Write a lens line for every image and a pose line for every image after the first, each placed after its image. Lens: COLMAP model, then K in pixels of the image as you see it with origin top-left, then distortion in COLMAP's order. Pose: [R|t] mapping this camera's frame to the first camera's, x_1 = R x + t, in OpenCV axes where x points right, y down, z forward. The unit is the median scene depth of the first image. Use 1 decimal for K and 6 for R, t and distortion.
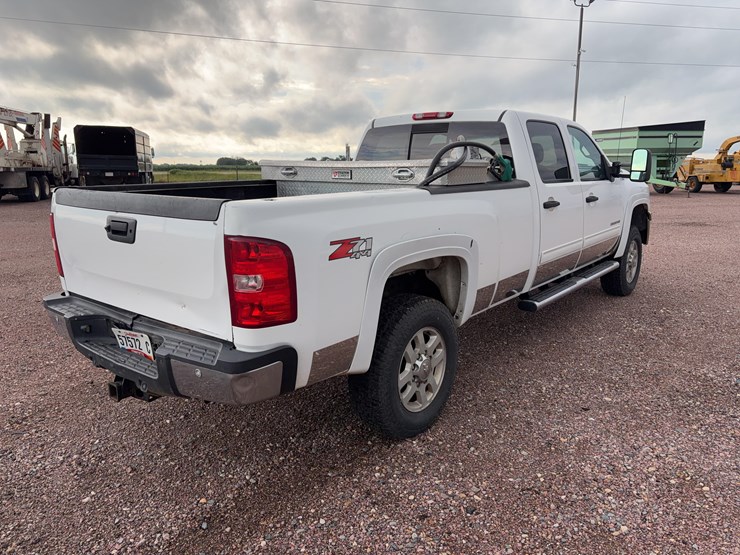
lens RADIAL K [[557.8, 0, 370.0], [0, 557.8, 277.5], [0, 0, 1]] dist [0.060220, -0.054142]
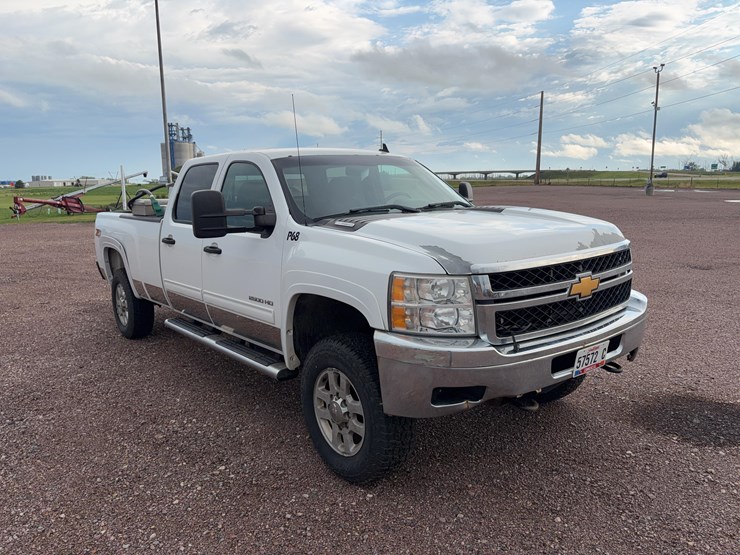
lens RADIAL K [[562.3, 0, 372.9], [0, 562.3, 280.9], [0, 0, 1]] dist [0.030434, -0.025953]
pose [[-0.204013, 0.177609, -0.962722, 1.382996], [-0.169470, 0.962150, 0.213416, -0.375396], [0.964188, 0.206692, -0.166191, 1.648522]]
